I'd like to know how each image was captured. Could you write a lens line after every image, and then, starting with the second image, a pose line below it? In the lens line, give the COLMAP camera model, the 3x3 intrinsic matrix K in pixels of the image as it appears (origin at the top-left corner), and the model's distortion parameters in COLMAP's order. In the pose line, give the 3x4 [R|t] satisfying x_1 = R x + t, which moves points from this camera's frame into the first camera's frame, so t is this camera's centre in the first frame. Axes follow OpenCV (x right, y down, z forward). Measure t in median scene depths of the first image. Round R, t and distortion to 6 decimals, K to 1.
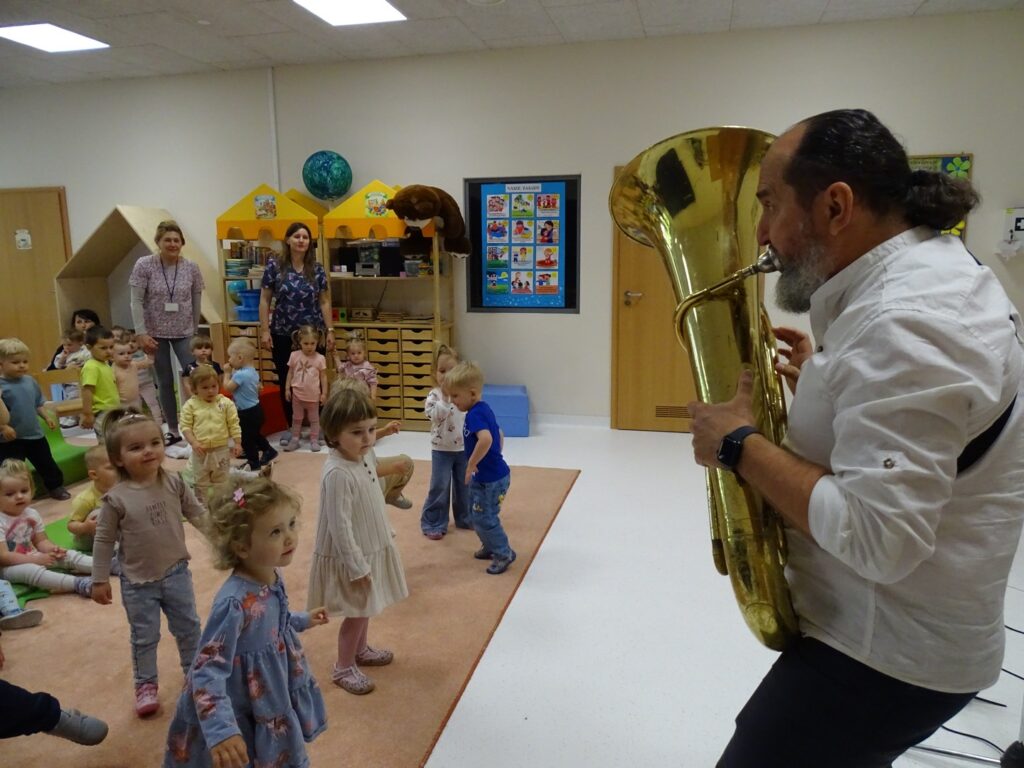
lens RADIAL K [[707.8, 0, 512.0], [0, 707.8, 384.0], [0, 0, 1]] dist [0.002174, -0.003372]
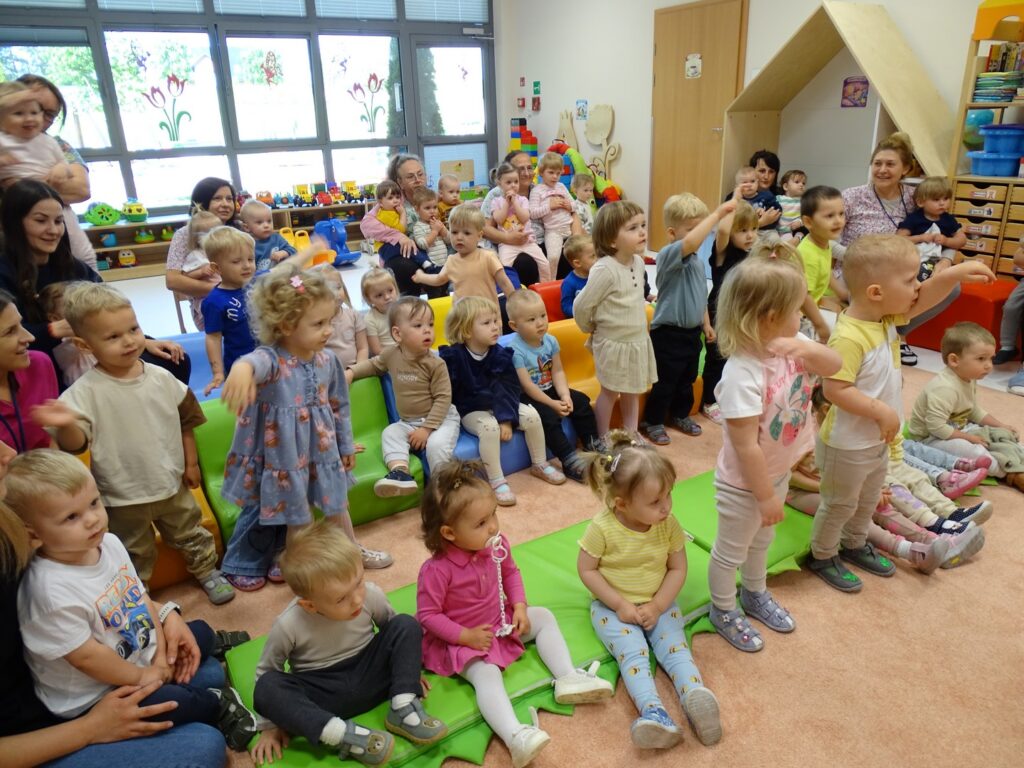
lens RADIAL K [[715.6, 0, 512.0], [0, 715.6, 384.0], [0, 0, 1]] dist [0.011237, -0.004897]
pose [[0.707720, 0.235881, -0.665952, -0.203852], [-0.098232, 0.966315, 0.237877, -0.019358], [0.699630, -0.102933, 0.707052, 0.221078]]
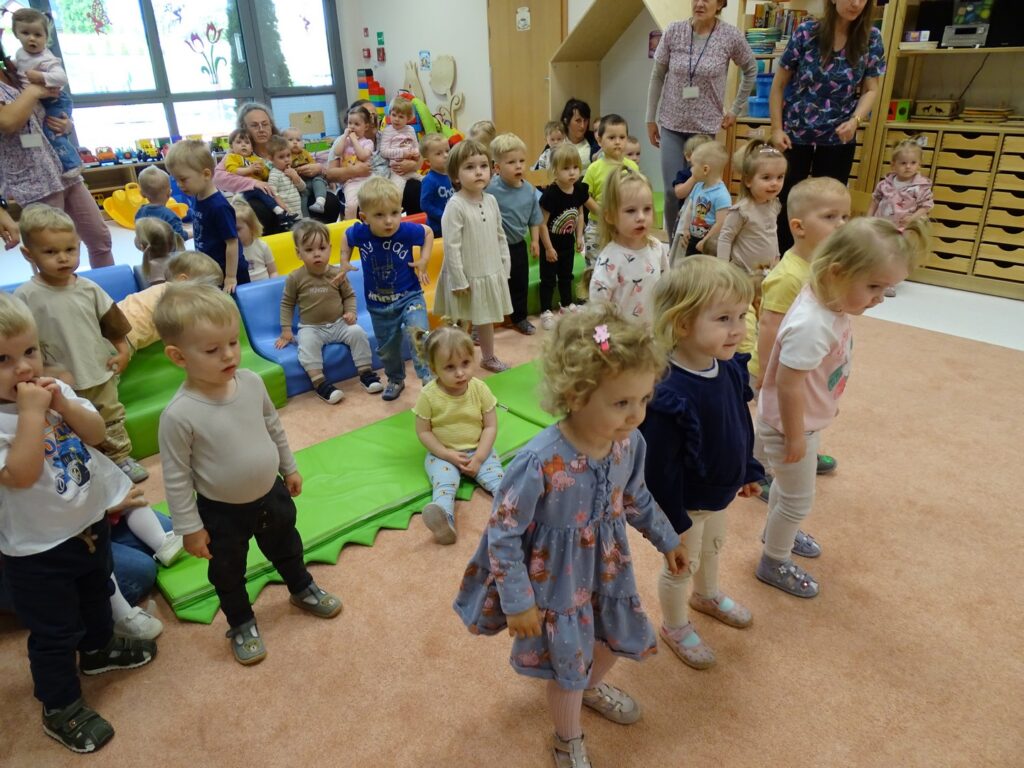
lens RADIAL K [[707.8, 0, 512.0], [0, 707.8, 384.0], [0, 0, 1]] dist [0.002174, -0.003372]
pose [[0.825098, 0.217726, -0.521353, -0.134991], [-0.073084, 0.956142, 0.283638, -0.010582], [0.560243, -0.195927, 0.804823, 0.178767]]
